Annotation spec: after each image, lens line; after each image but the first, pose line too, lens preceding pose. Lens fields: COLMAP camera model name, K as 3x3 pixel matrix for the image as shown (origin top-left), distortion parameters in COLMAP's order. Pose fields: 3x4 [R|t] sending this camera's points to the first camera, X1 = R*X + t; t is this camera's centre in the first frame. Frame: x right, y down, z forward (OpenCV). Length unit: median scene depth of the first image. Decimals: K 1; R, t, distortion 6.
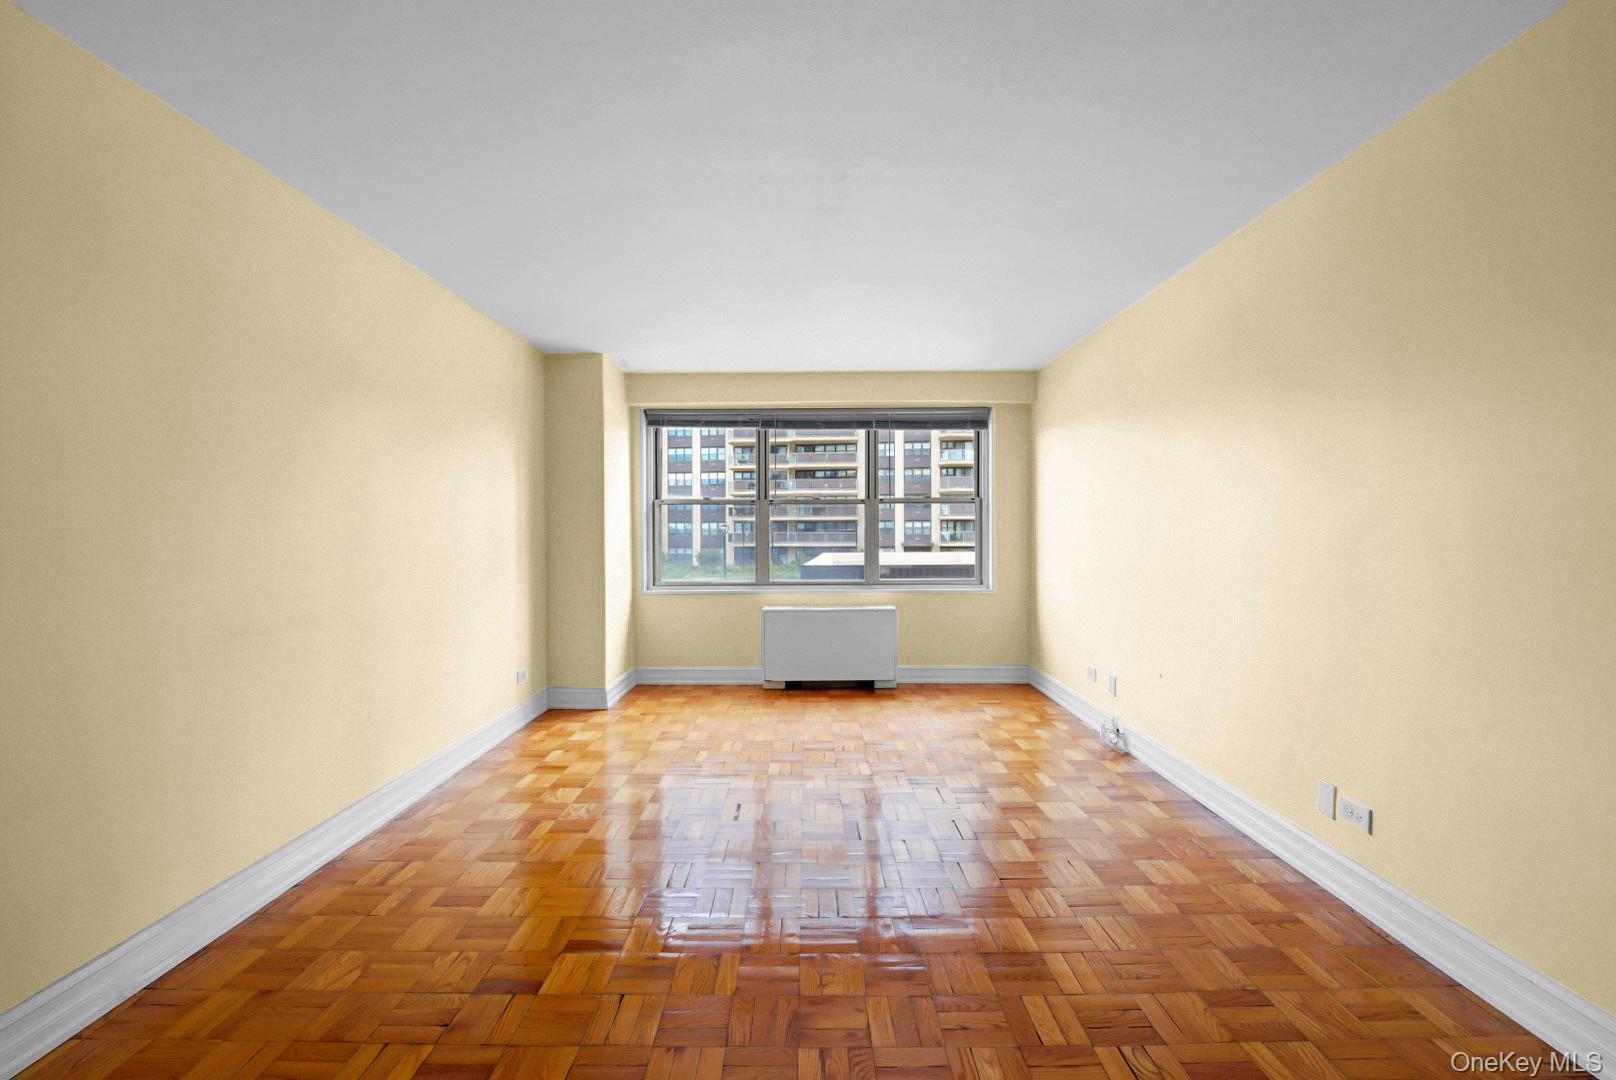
lens RADIAL K [[657.6, 0, 801.9], [0, 657.6, 537.5], [0, 0, 1]] dist [-0.002211, -0.000360]
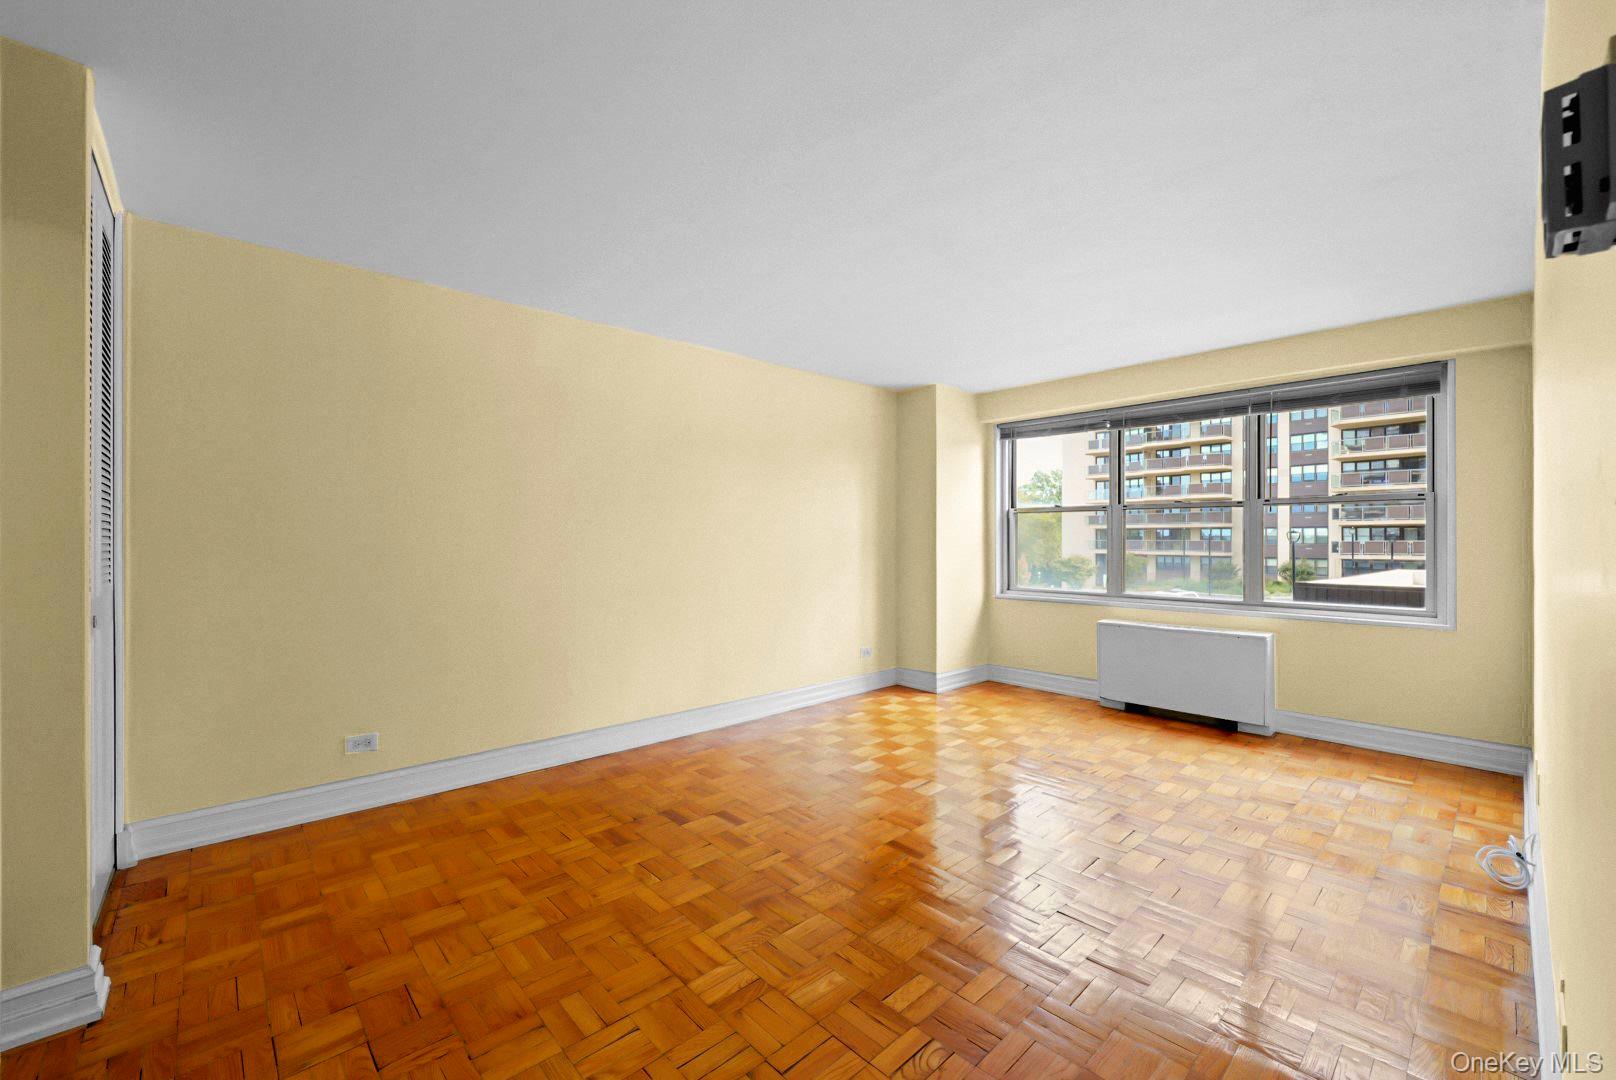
lens RADIAL K [[657.6, 0, 801.9], [0, 657.6, 537.5], [0, 0, 1]] dist [-0.002211, -0.000360]
pose [[0.678210, 0.005242, -0.734849, 0.329735], [-0.012119, 0.999918, -0.004053, -0.002205], [0.734768, 0.011654, 0.678218, 0.040986]]
